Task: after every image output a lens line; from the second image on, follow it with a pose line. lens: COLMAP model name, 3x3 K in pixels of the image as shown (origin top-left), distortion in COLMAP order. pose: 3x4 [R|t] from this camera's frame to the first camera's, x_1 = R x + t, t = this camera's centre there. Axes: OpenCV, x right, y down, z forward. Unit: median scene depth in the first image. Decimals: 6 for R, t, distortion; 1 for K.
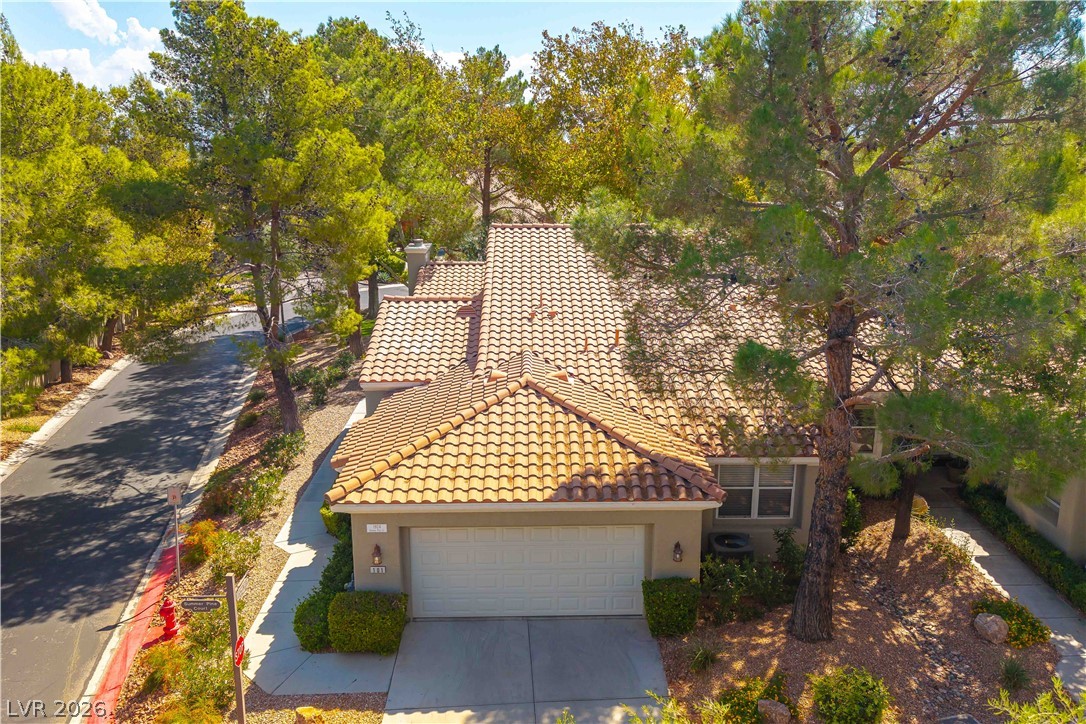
lens RADIAL K [[732.2, 0, 543.0], [0, 732.2, 362.0], [0, 0, 1]] dist [0.006088, -0.001239]
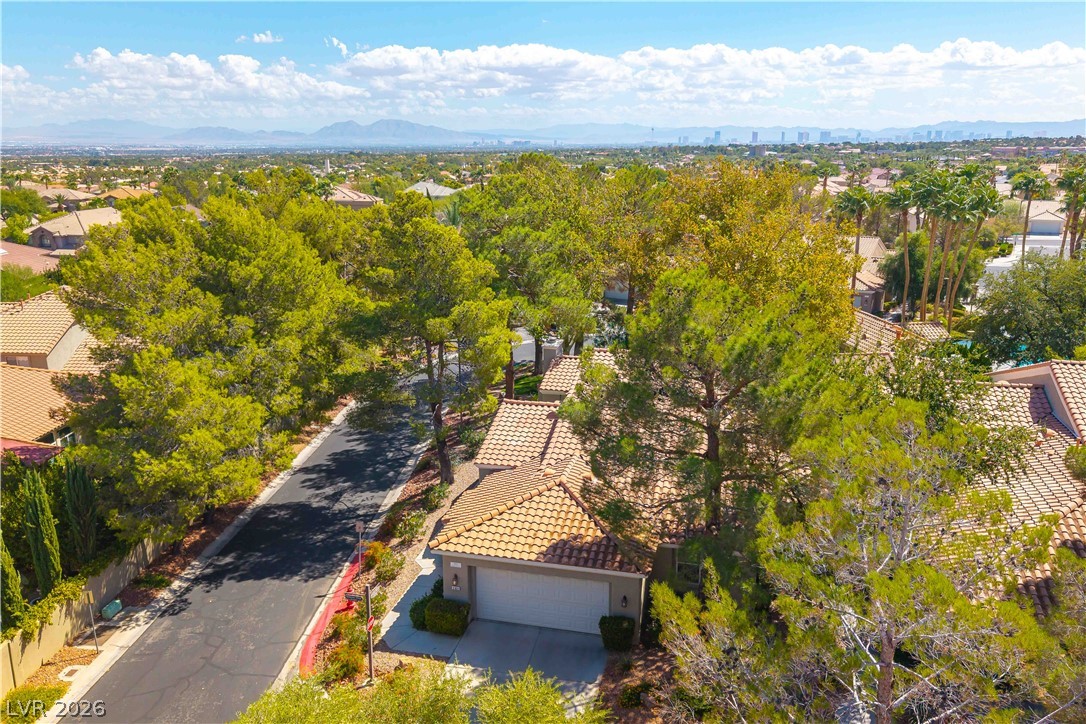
lens RADIAL K [[619.1, 0, 543.0], [0, 619.1, 362.0], [0, 0, 1]] dist [-0.002413, -0.000258]
pose [[0.972136, 0.052320, -0.228502, 0.258076], [-0.067749, 0.995884, -0.060203, -0.163379], [0.224412, 0.074006, 0.971680, -0.395477]]
